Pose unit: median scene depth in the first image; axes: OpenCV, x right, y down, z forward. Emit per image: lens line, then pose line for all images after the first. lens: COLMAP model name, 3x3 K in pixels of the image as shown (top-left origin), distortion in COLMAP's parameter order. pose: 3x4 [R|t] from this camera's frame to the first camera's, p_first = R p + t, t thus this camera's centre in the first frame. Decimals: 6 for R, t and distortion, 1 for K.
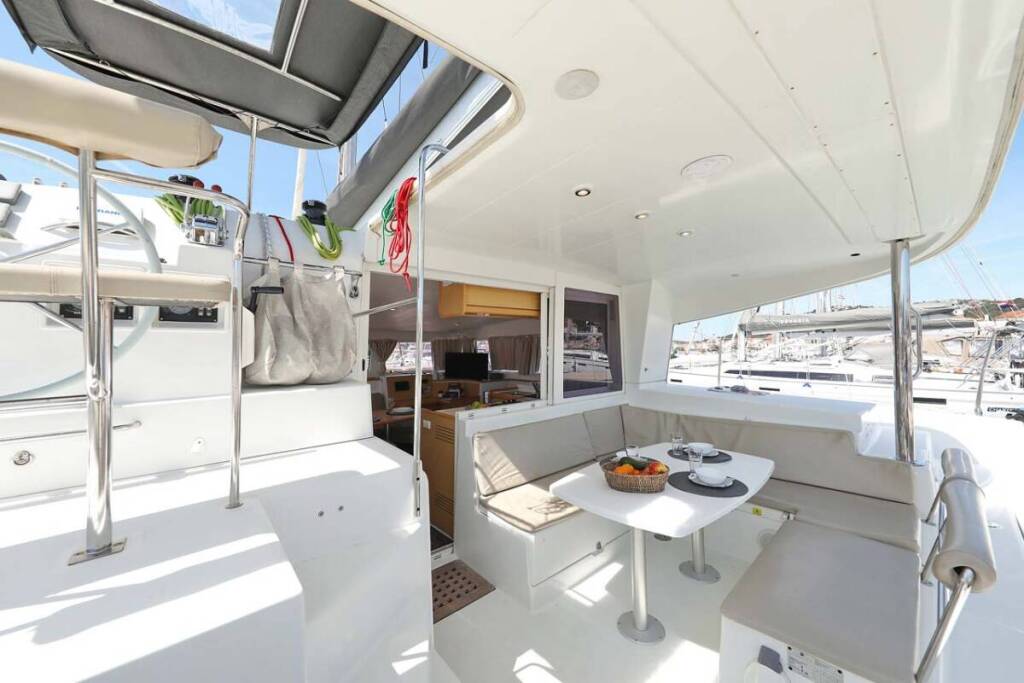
lens RADIAL K [[369.6, 0, 508.2], [0, 369.6, 351.2], [0, 0, 1]] dist [0.001288, -0.000016]
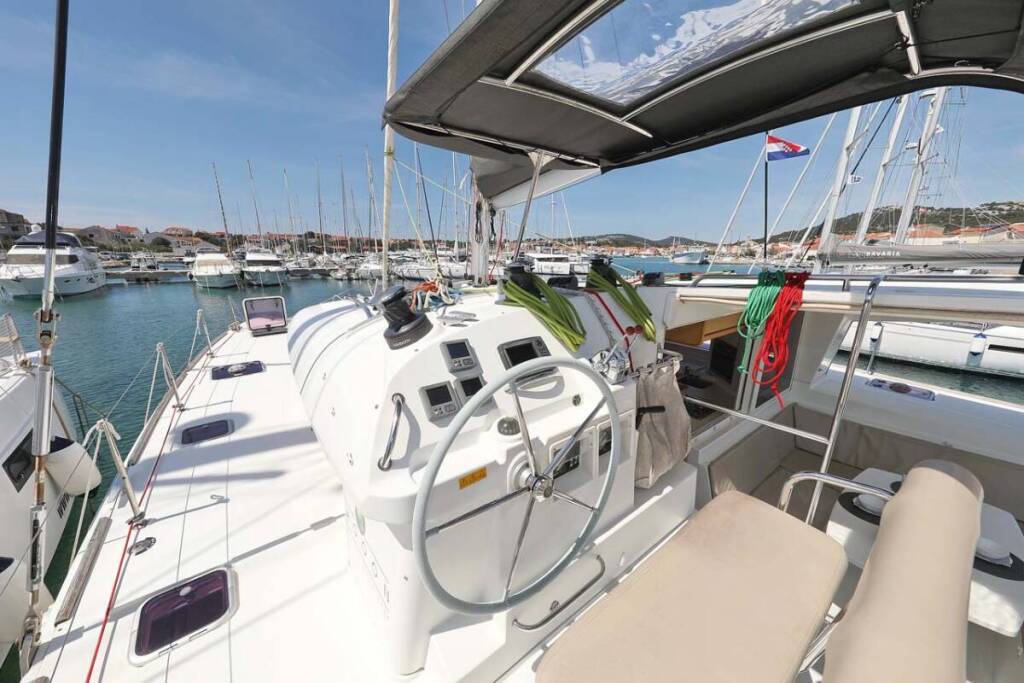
lens RADIAL K [[364.2, 0, 513.1], [0, 364.2, 337.9], [0, 0, 1]] dist [0.000142, 0.000091]
pose [[0.998789, 0.036640, -0.032835, -0.477535], [-0.027520, 0.969267, 0.244468, -0.282921], [0.040784, -0.243268, 0.969101, 0.051275]]
